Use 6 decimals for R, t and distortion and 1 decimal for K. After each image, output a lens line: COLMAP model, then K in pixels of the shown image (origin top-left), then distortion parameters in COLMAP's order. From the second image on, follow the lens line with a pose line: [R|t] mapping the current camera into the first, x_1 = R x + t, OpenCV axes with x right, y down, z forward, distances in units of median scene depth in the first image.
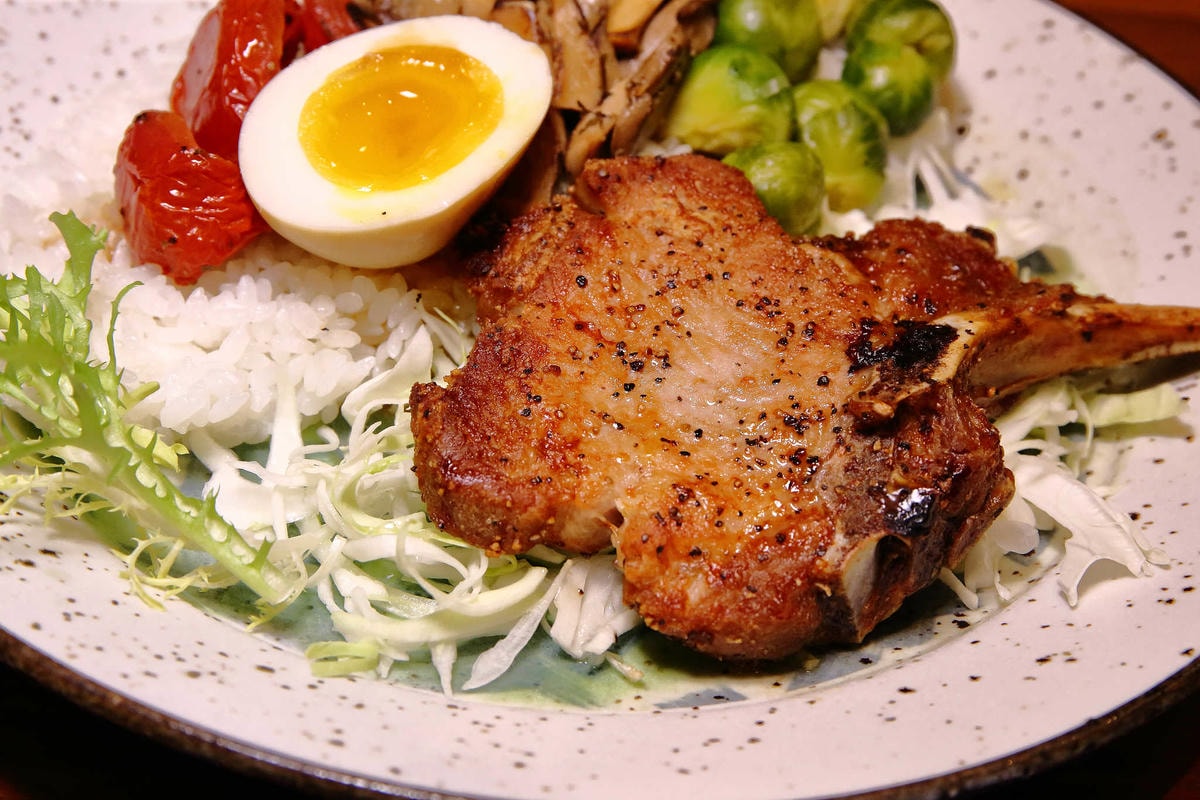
lens RADIAL K [[1948.6, 0, 600.0], [0, 1948.6, 400.0], [0, 0, 1]] dist [0.011641, 0.087849]
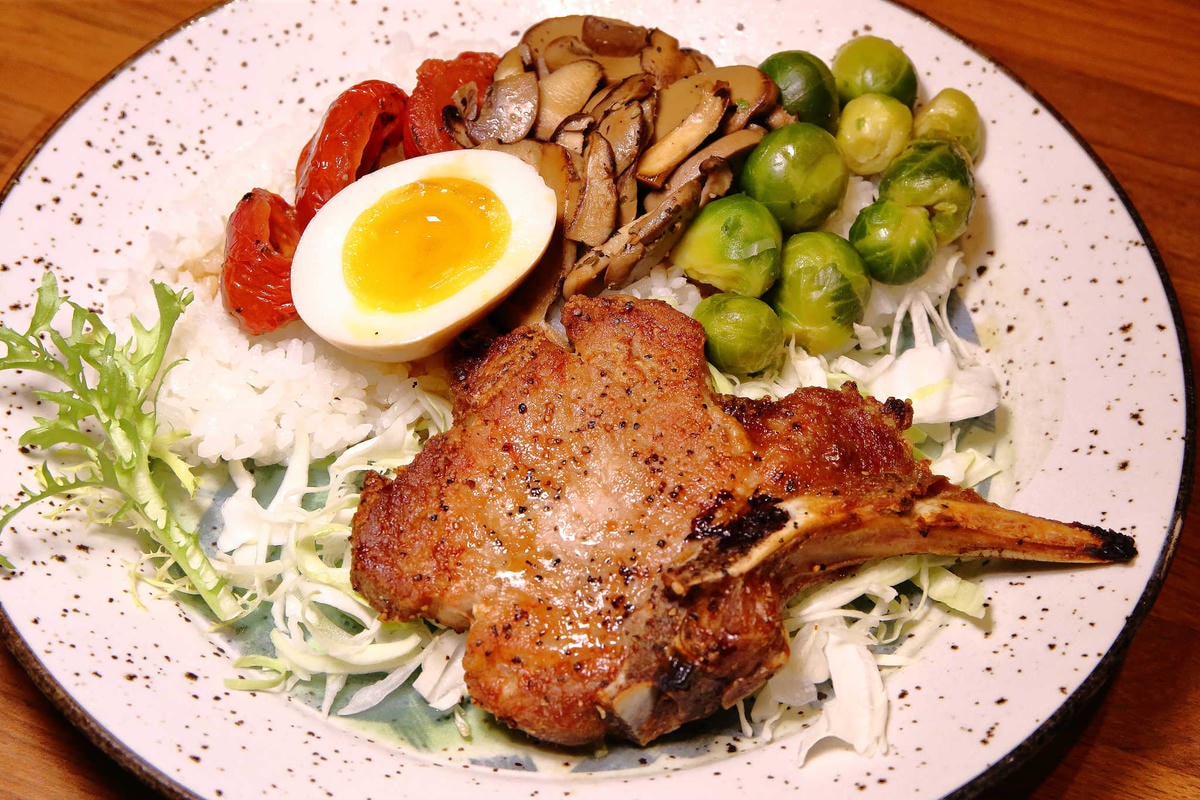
lens RADIAL K [[1948.6, 0, 600.0], [0, 1948.6, 400.0], [0, 0, 1]] dist [0.011641, 0.087849]
pose [[0.945587, 0.217999, -0.241540, 0.368719], [-0.171072, 0.964571, 0.200842, -0.353639], [0.276766, -0.148593, 0.949379, -0.208910]]
